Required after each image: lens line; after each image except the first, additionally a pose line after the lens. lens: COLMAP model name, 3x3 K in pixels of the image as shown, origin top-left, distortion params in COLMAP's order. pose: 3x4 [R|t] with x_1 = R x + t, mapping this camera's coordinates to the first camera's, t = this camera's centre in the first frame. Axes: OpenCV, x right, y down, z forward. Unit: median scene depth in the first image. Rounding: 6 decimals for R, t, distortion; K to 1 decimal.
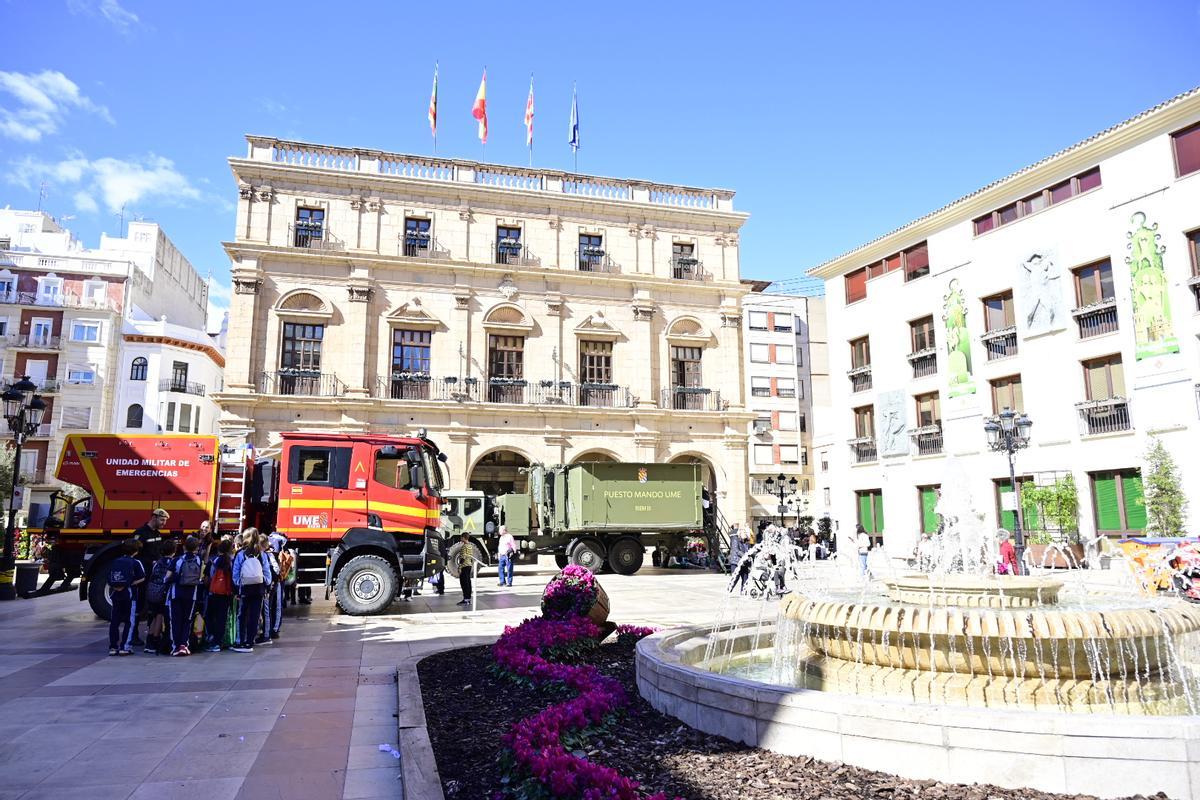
lens RADIAL K [[804.5, 0, 603.9], [0, 804.5, 390.8], [0, 0, 1]] dist [-0.001906, -0.004875]
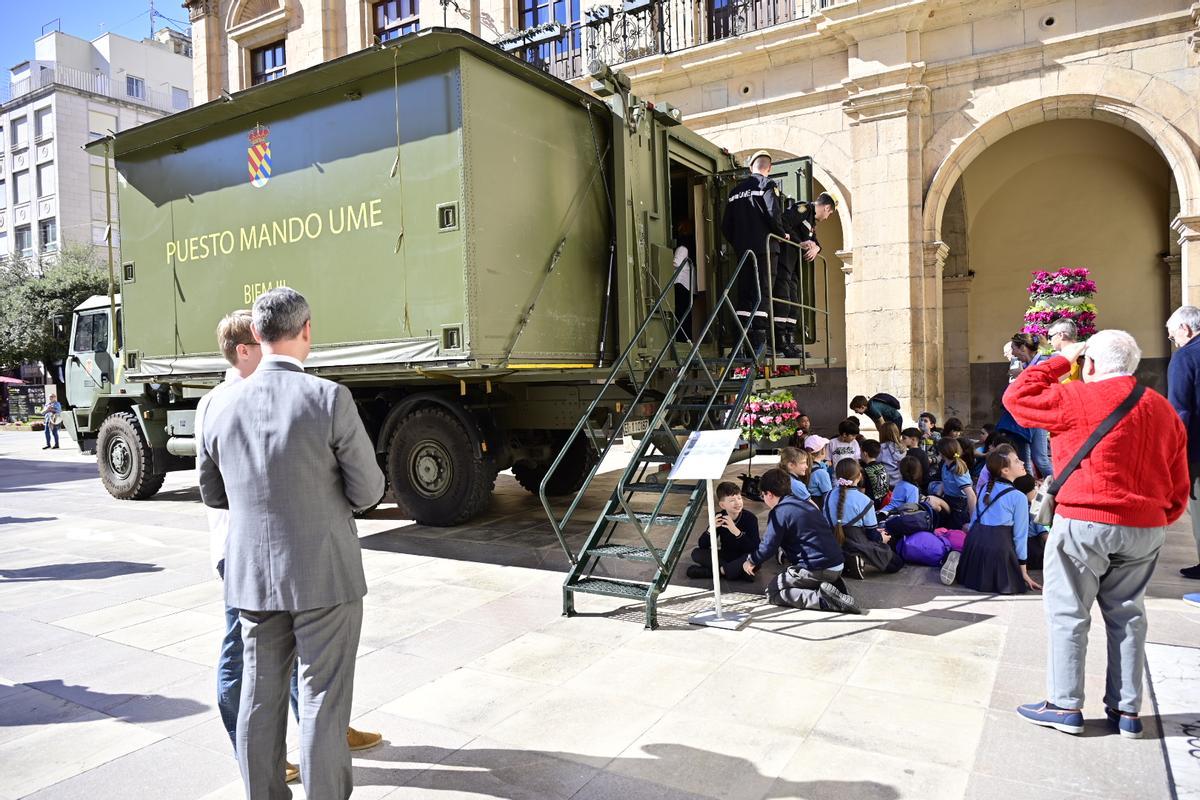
lens RADIAL K [[804.5, 0, 603.9], [0, 804.5, 390.8], [0, 0, 1]] dist [-0.001906, -0.004875]
pose [[0.687313, -0.003990, -0.726351, 0.213105], [0.156529, 0.977303, 0.142748, 0.112869], [0.709295, -0.211807, 0.672338, 0.651650]]
